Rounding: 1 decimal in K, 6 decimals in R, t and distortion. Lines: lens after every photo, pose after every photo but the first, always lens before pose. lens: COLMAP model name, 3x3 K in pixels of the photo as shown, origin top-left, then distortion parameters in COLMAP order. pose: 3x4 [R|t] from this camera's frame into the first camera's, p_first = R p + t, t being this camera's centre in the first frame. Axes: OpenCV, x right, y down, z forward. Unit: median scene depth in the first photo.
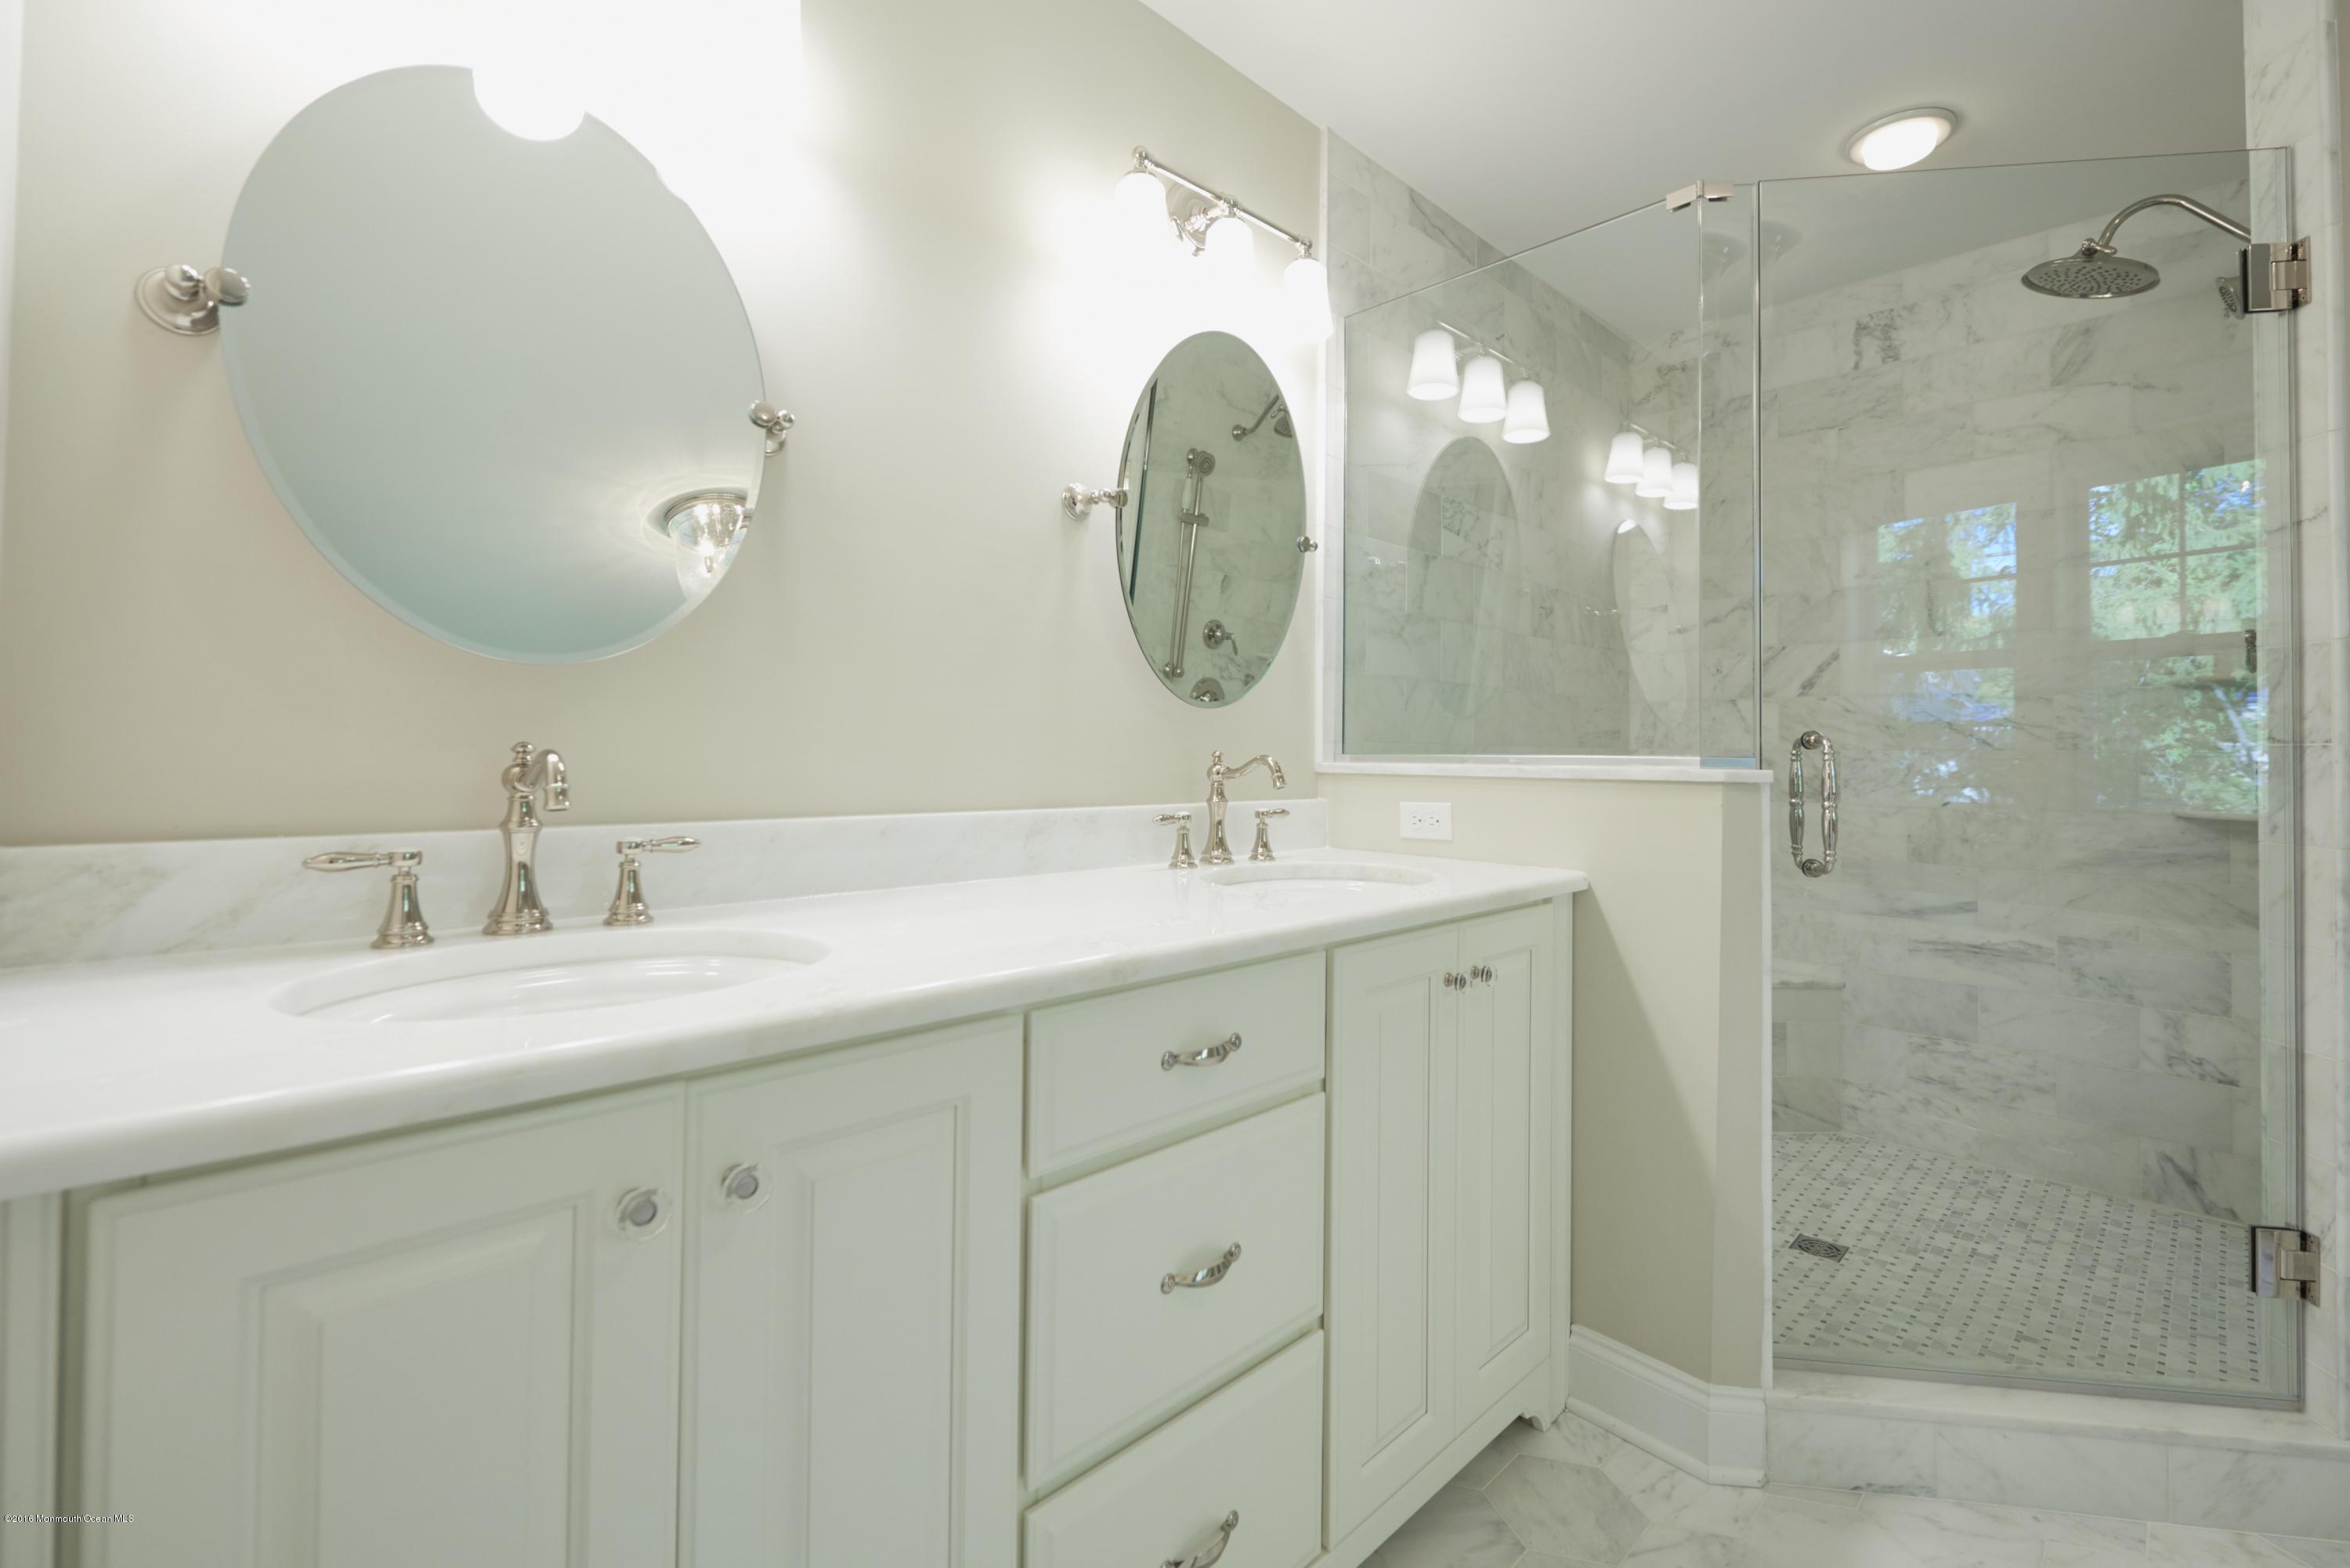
lens RADIAL K [[1015.9, 0, 1178.4], [0, 1015.9, 737.3], [0, 0, 1]] dist [-0.000671, -0.001530]
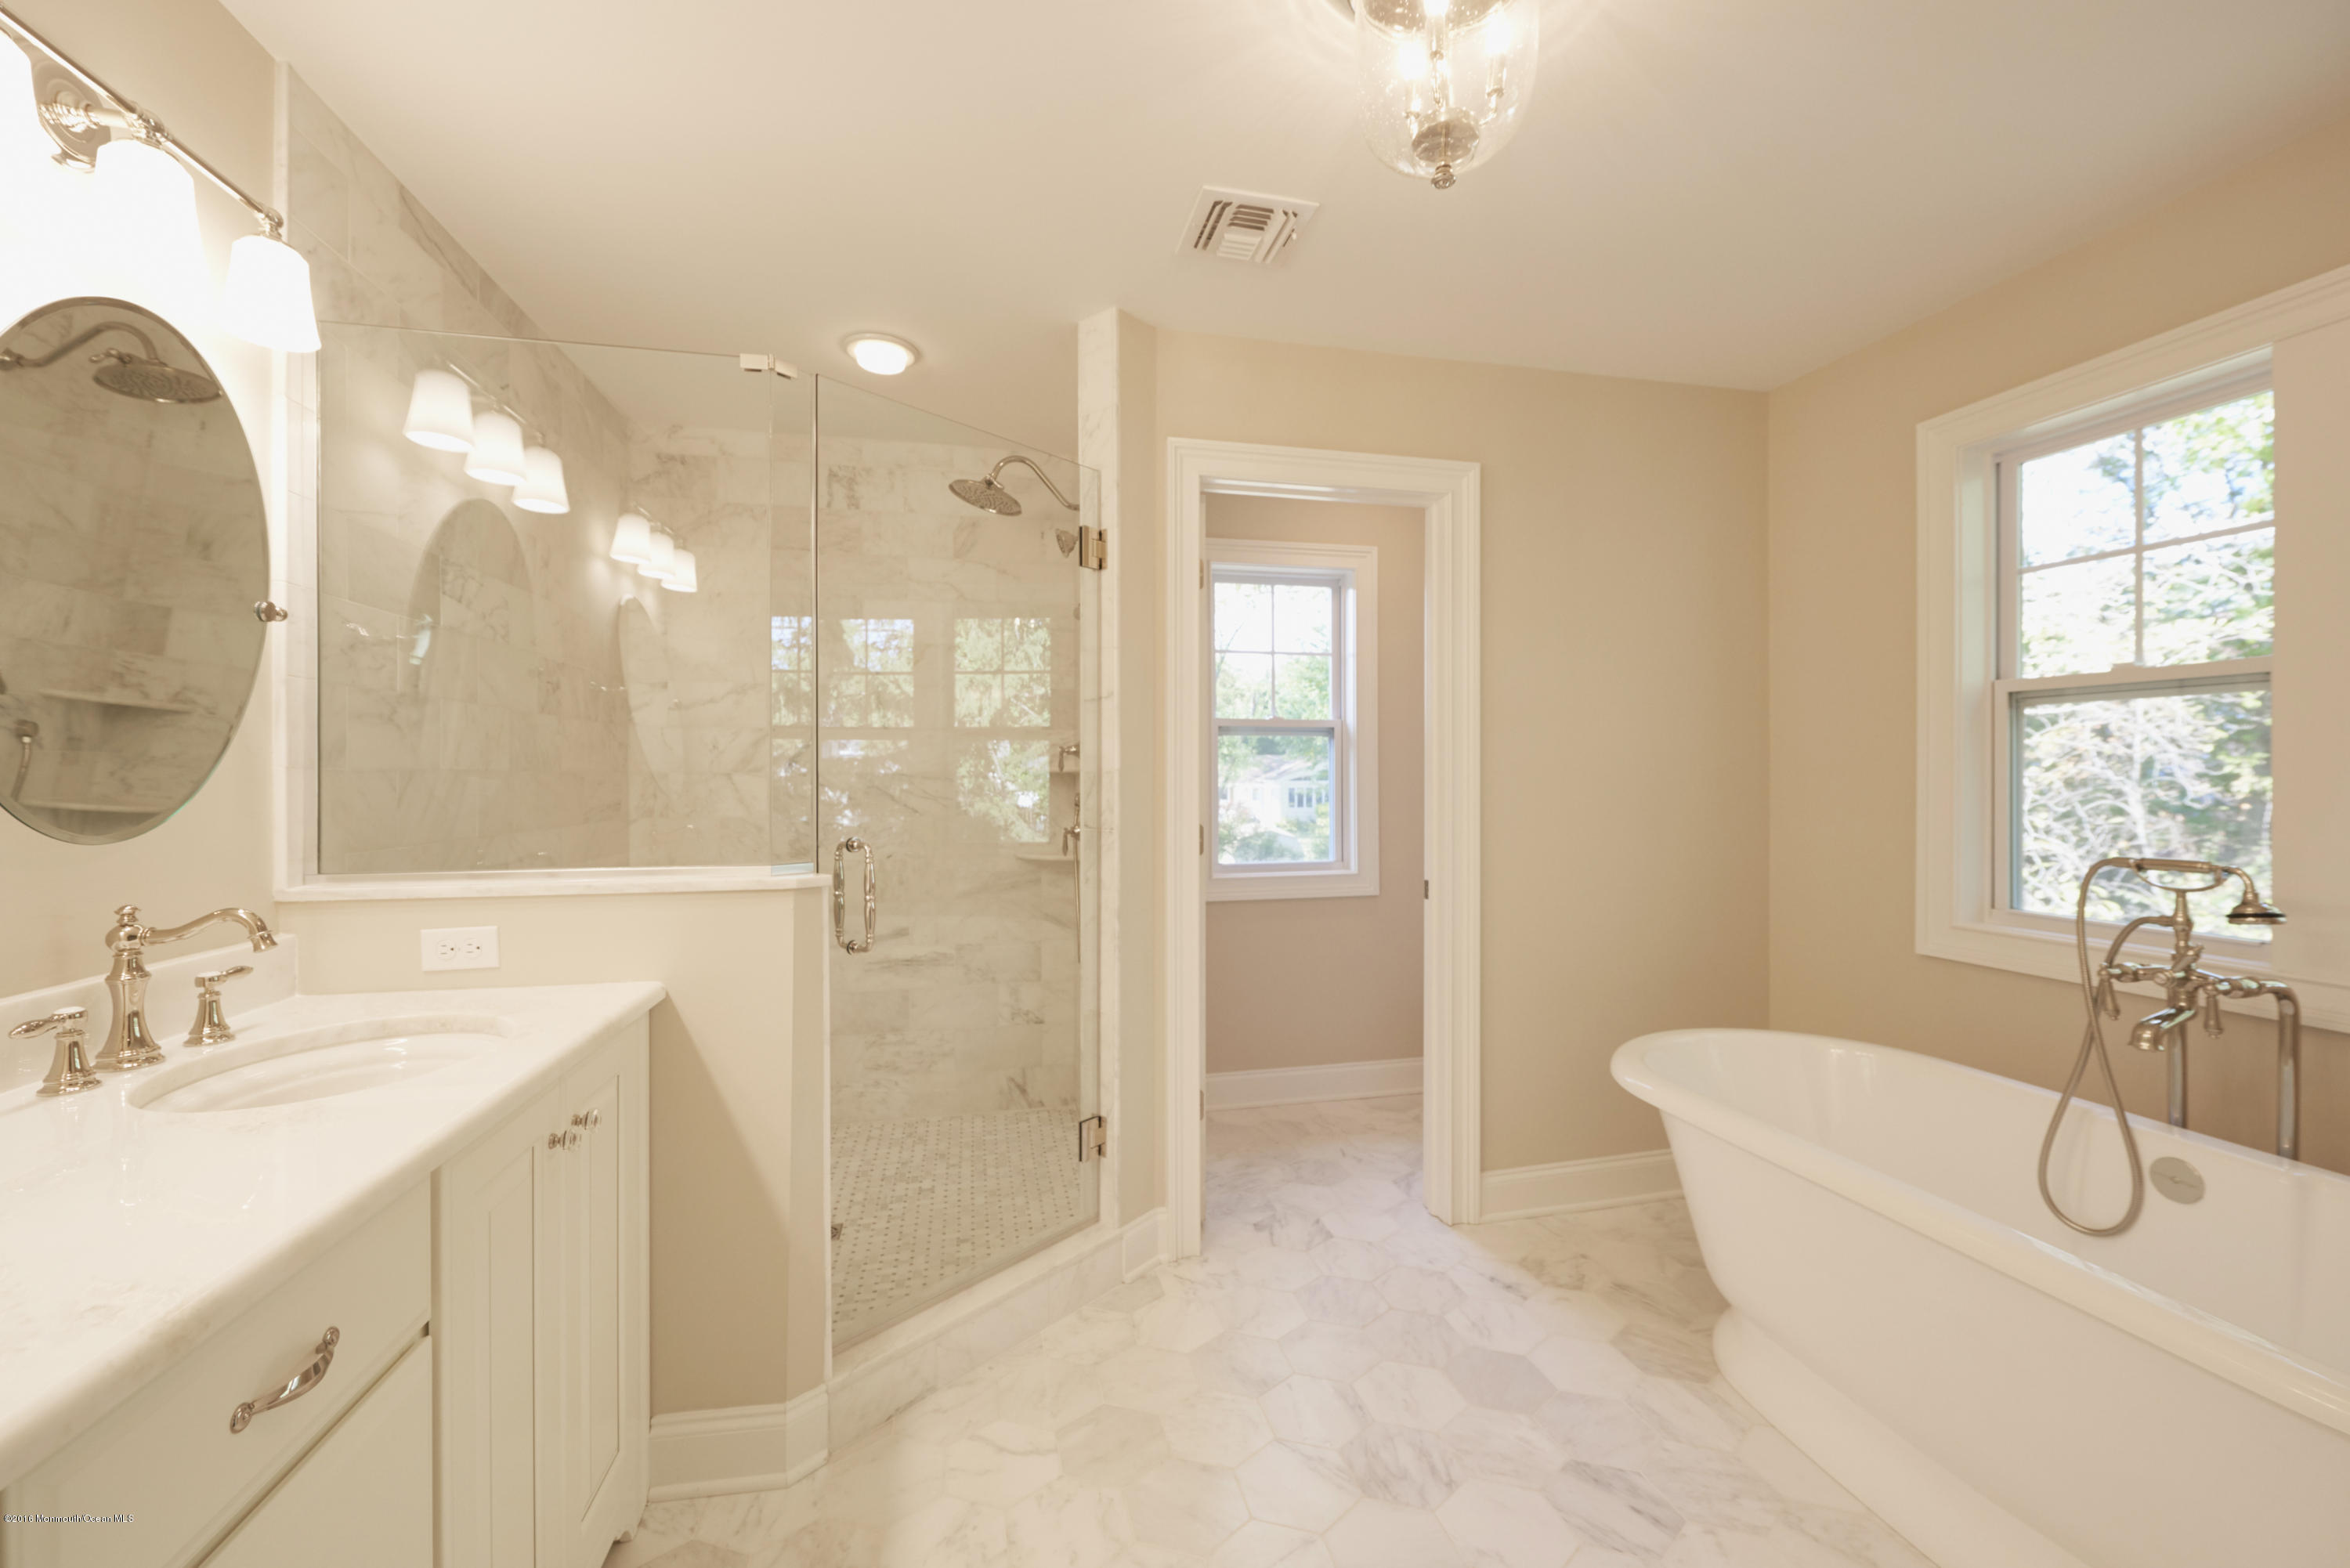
lens RADIAL K [[941.6, 0, 1182.7], [0, 941.6, 789.8], [0, 0, 1]] dist [-0.002088, -0.000512]
pose [[0.528975, -0.019468, 0.848414, -0.105768], [-0.005912, 0.999628, 0.026624, -0.075379], [-0.848617, -0.019099, 0.528663, 0.042770]]
